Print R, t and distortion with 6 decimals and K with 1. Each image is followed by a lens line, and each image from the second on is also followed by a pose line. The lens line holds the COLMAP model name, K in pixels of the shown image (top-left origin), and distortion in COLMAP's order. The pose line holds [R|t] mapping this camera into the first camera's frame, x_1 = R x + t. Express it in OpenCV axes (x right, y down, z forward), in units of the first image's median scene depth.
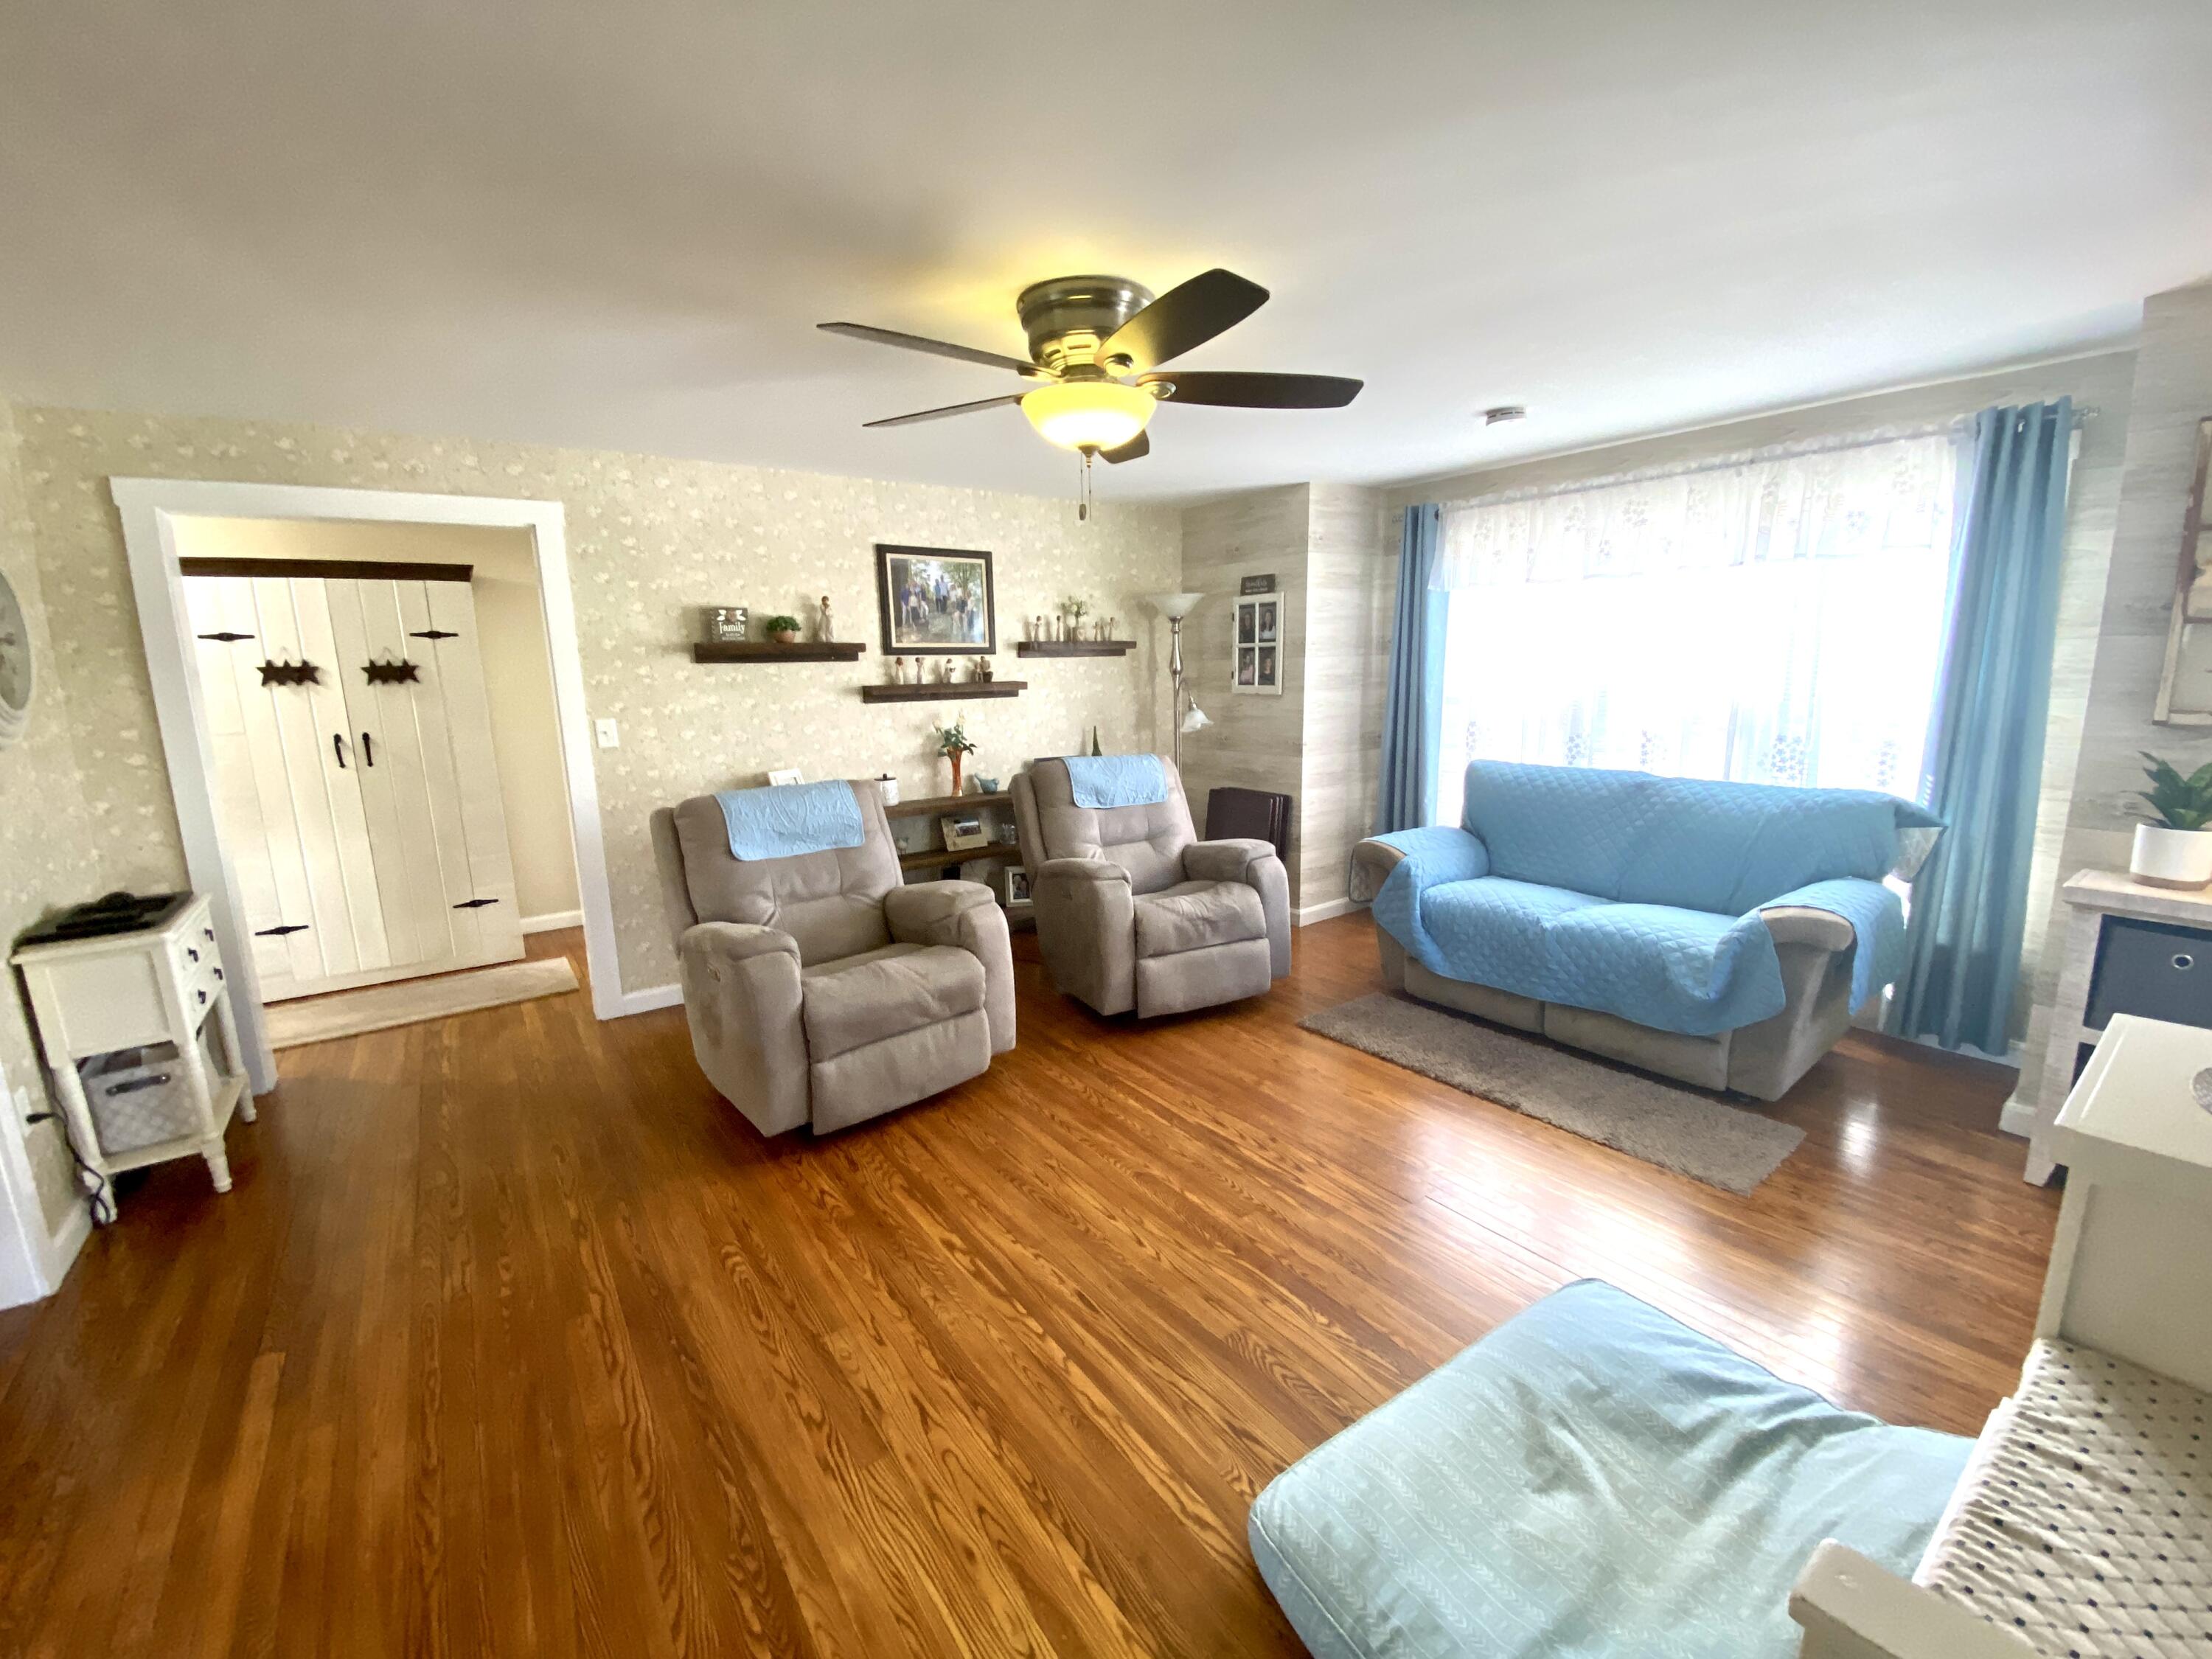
lens RADIAL K [[907.5, 0, 1106.7], [0, 907.5, 843.7], [0, 0, 1]] dist [0.009396, -0.016499]
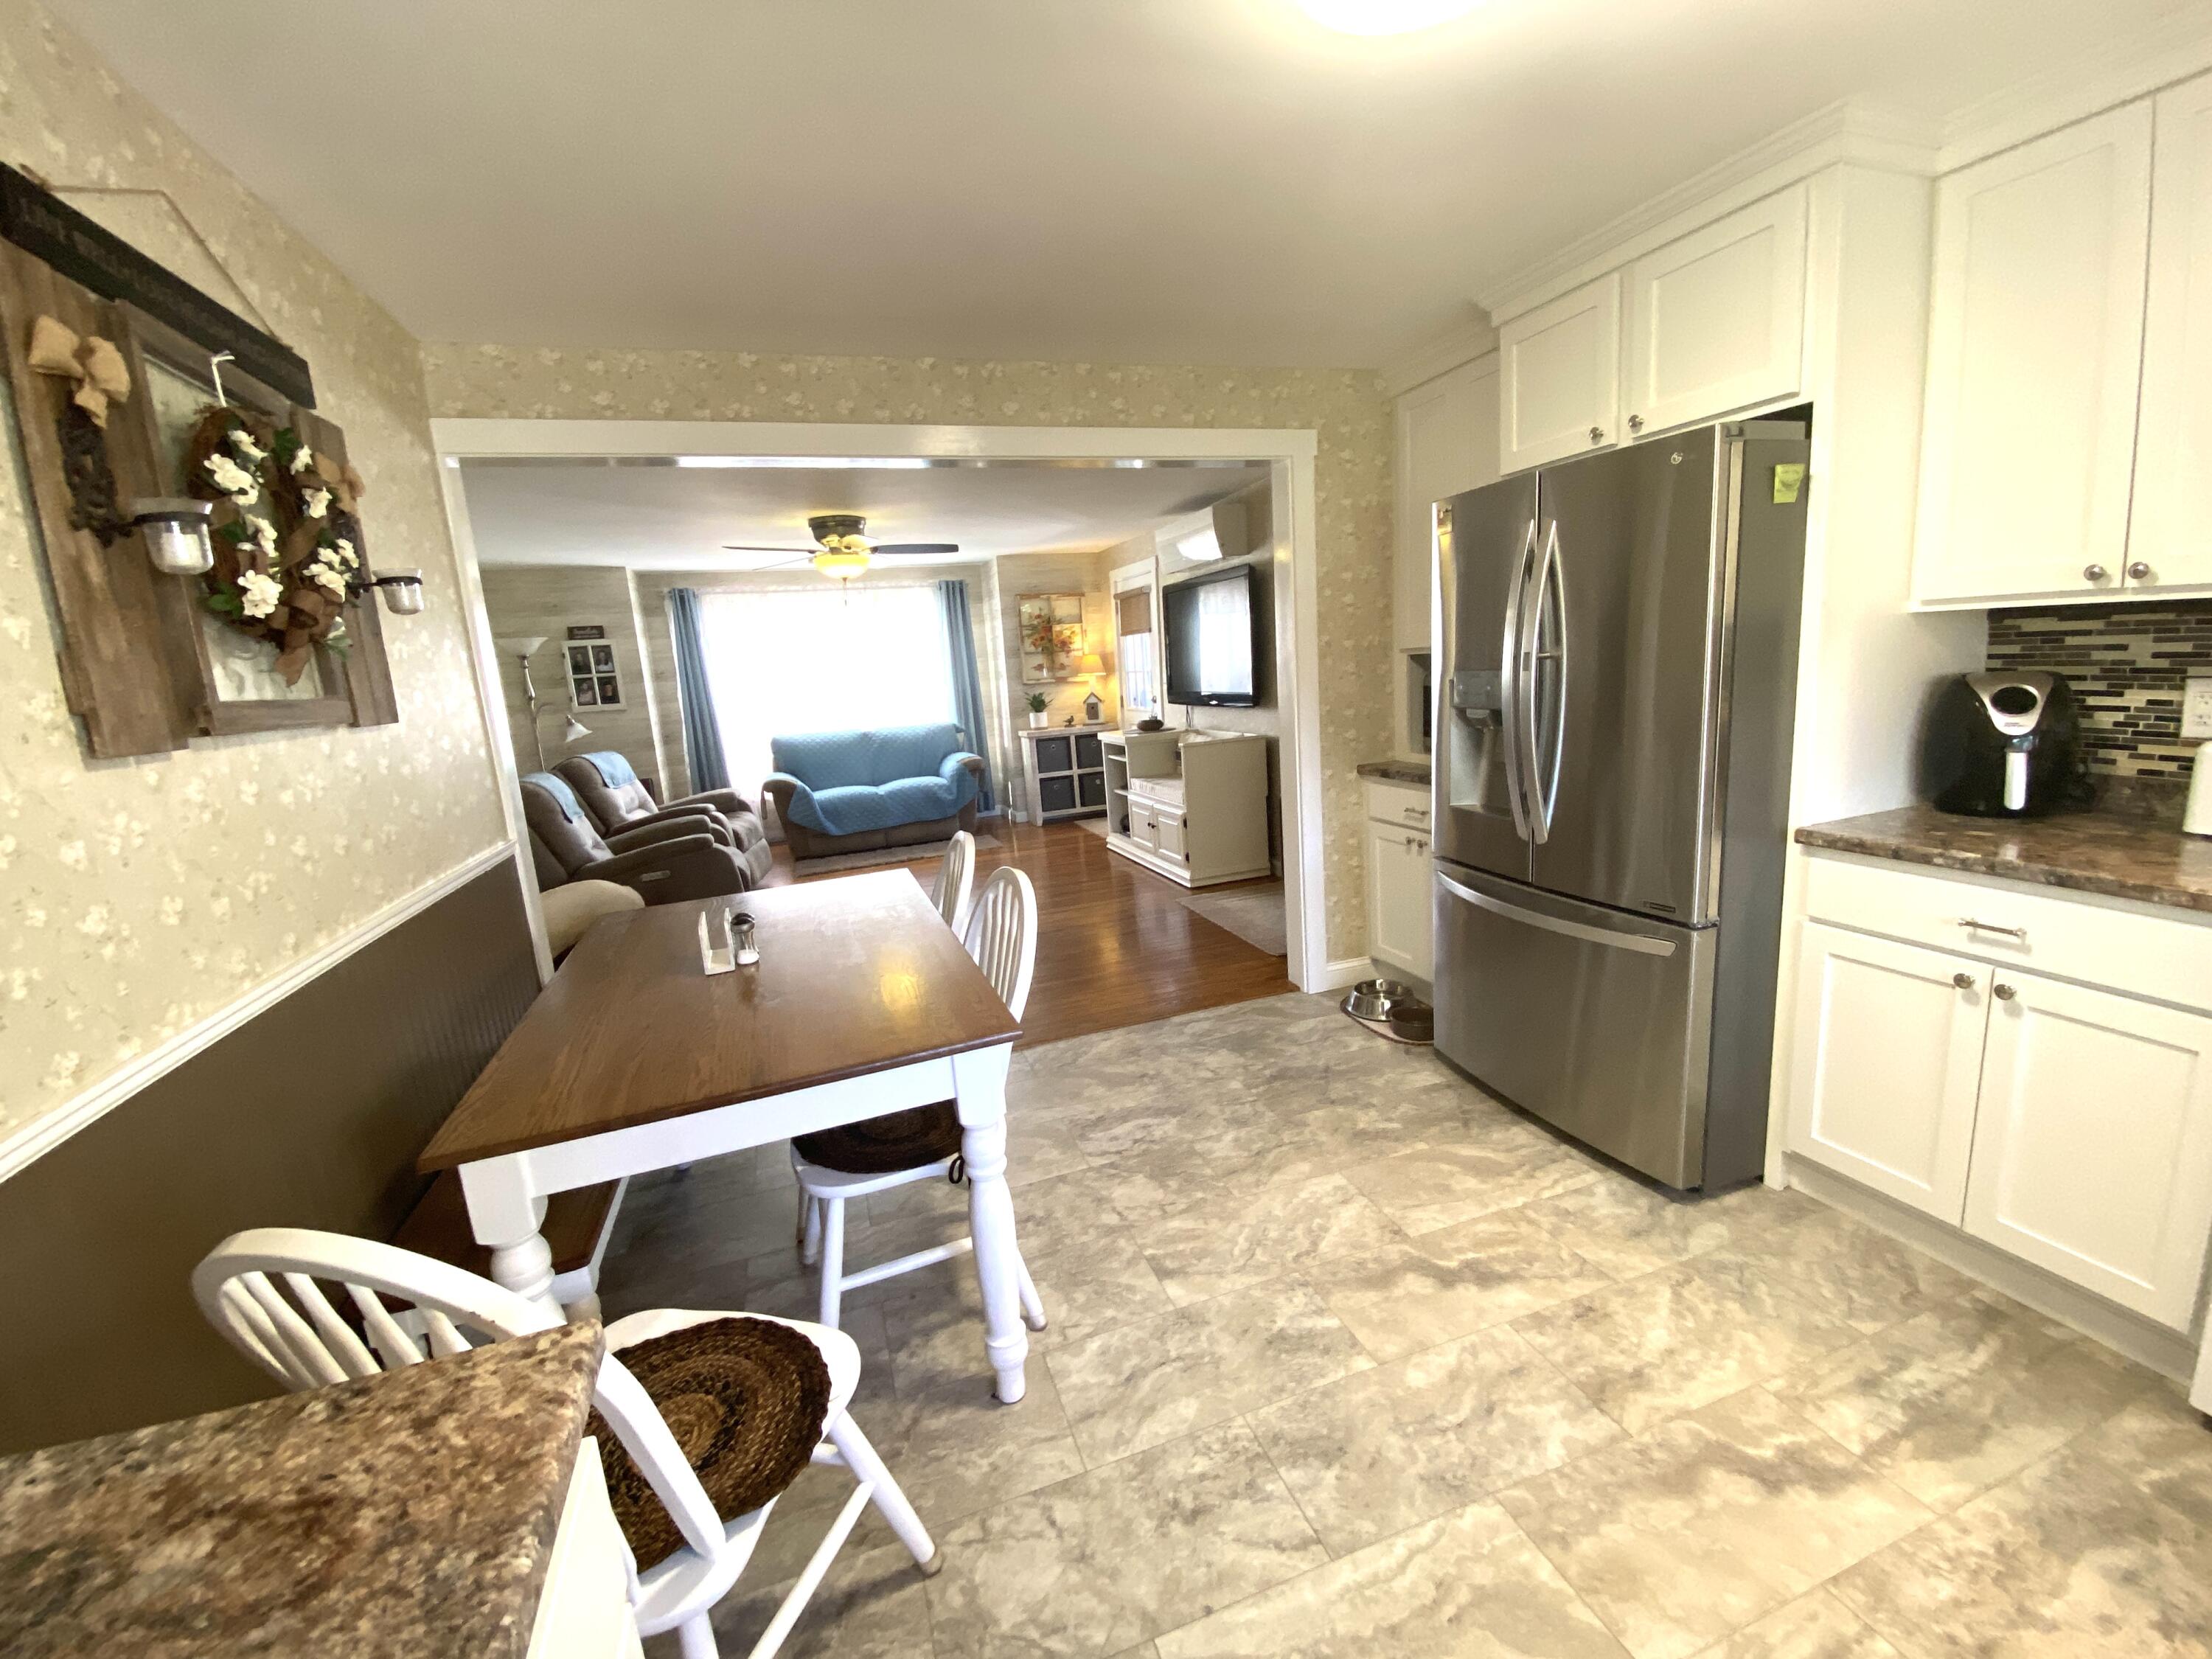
lens RADIAL K [[907.5, 0, 1095.9], [0, 907.5, 830.9], [0, 0, 1]] dist [0.009396, -0.016499]
pose [[0.317603, -0.180259, 0.930933, -0.933309], [0.238056, 0.965479, 0.105731, 0.045901], [-0.917855, 0.188034, 0.349550, -0.142956]]
